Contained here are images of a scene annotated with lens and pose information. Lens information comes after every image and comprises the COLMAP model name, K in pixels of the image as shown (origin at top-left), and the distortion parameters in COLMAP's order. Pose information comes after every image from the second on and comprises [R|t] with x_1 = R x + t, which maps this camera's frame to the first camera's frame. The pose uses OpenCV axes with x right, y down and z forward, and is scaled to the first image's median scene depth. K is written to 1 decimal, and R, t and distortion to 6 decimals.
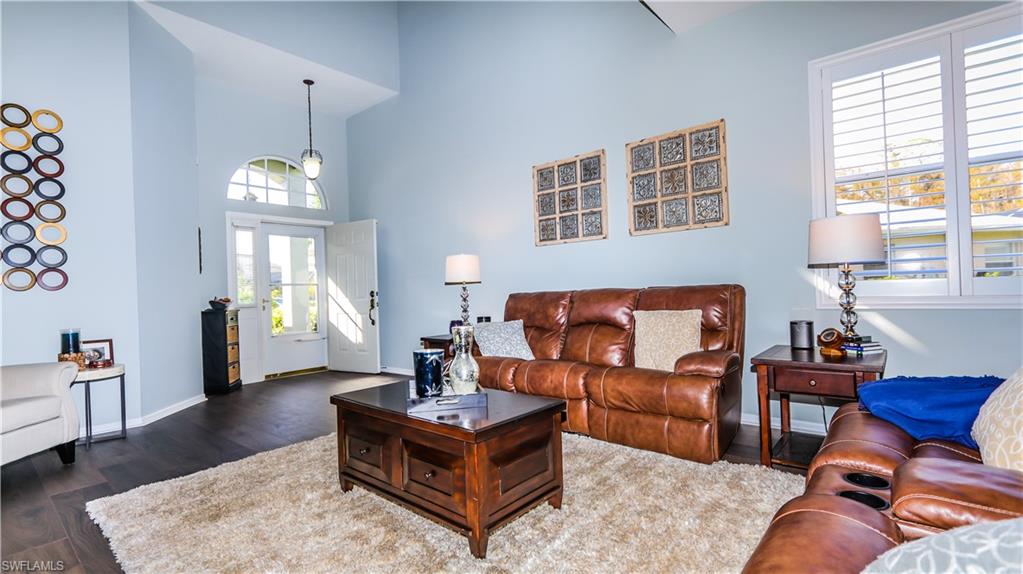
lens RADIAL K [[466.1, 0, 505.5], [0, 466.1, 290.3], [0, 0, 1]] dist [0.007541, -0.007997]
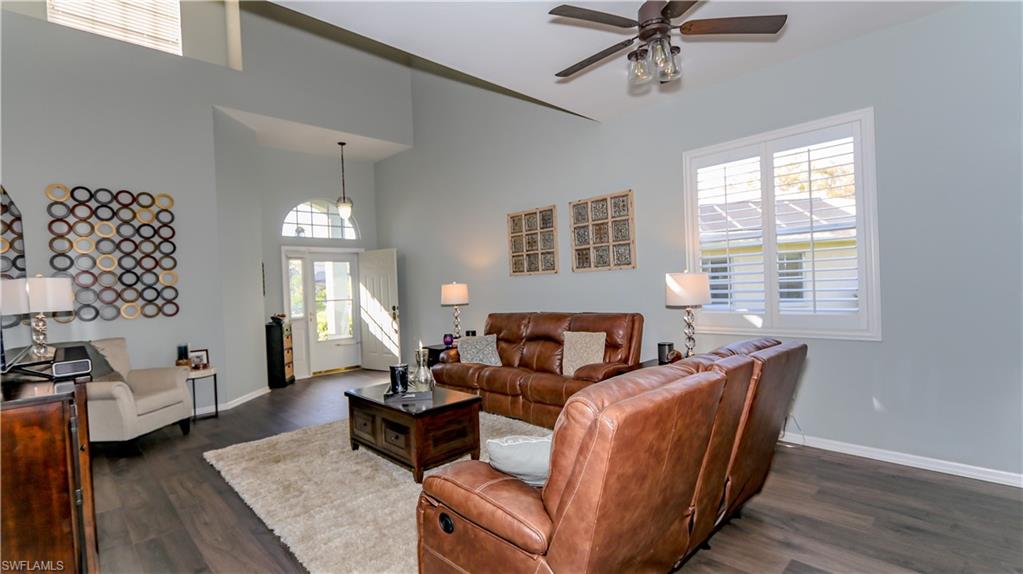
lens RADIAL K [[466.1, 0, 505.5], [0, 466.1, 290.3], [0, 0, 1]] dist [0.007541, -0.007997]
pose [[0.995481, -0.006739, -0.094718, 0.223803], [0.007953, 0.999891, 0.012447, -0.092056], [0.094624, -0.013144, 0.995426, -0.365907]]
